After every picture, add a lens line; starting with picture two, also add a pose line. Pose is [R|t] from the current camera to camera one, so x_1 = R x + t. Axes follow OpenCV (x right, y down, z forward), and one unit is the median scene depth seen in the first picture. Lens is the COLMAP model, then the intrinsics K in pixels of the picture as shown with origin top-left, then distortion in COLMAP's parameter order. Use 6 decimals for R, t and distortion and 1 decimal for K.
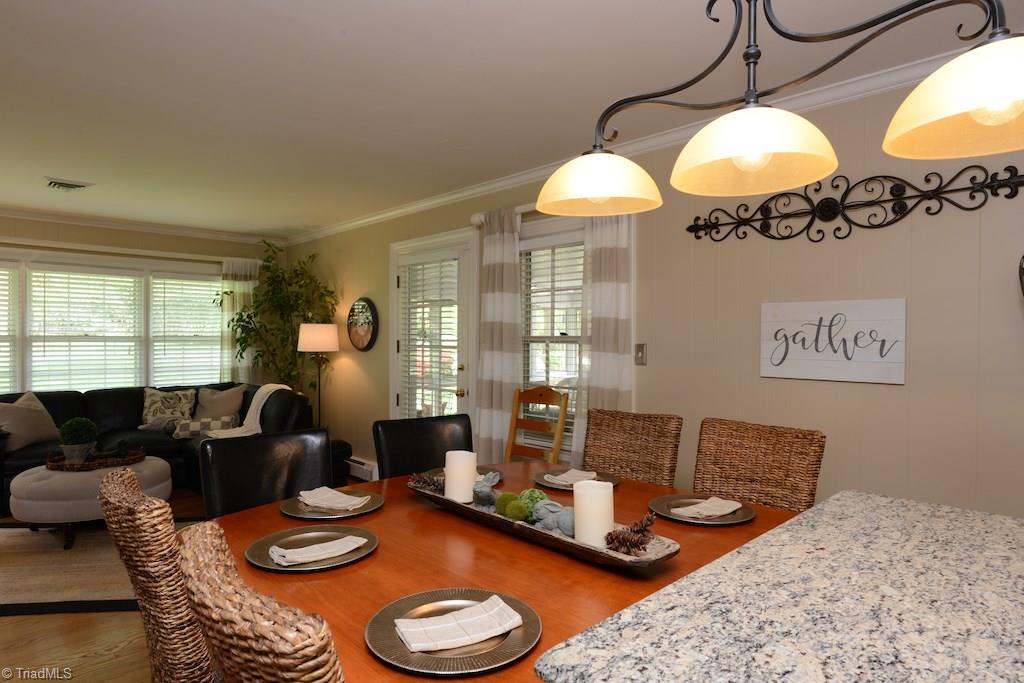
lens RADIAL K [[589.1, 0, 509.7], [0, 589.1, 343.5], [0, 0, 1]] dist [-0.035363, 0.015119]
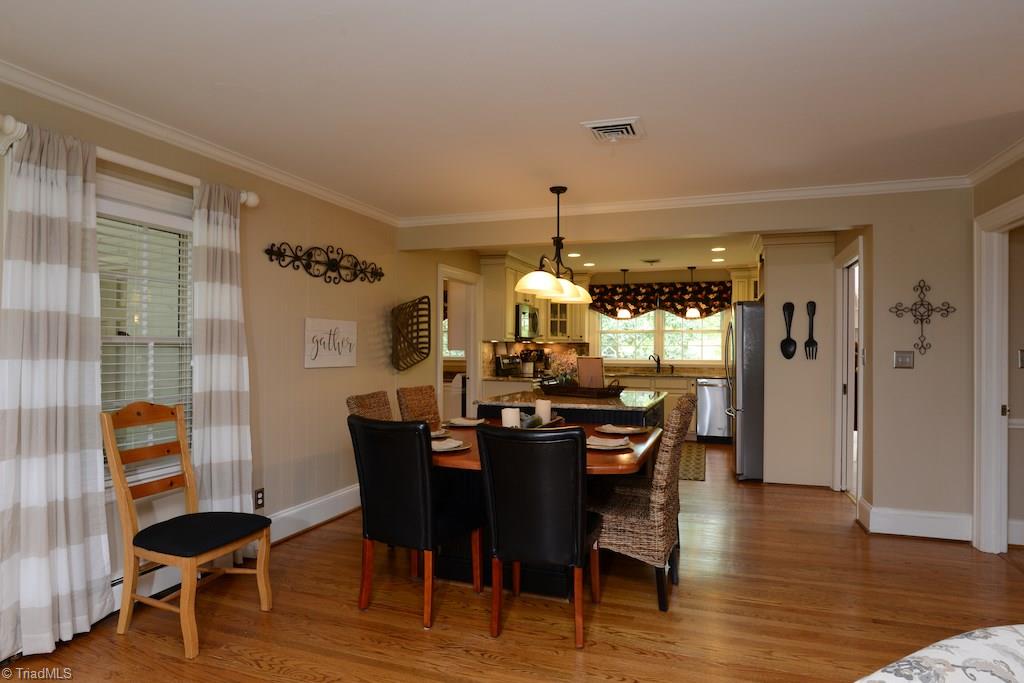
lens RADIAL K [[589.1, 0, 509.7], [0, 589.1, 343.5], [0, 0, 1]] dist [-0.035363, 0.015119]
pose [[-0.429212, -0.001277, 0.903203, -1.161656], [-0.001618, 0.999998, 0.000646, -0.006502], [-0.903202, -0.001184, -0.429213, 1.232282]]
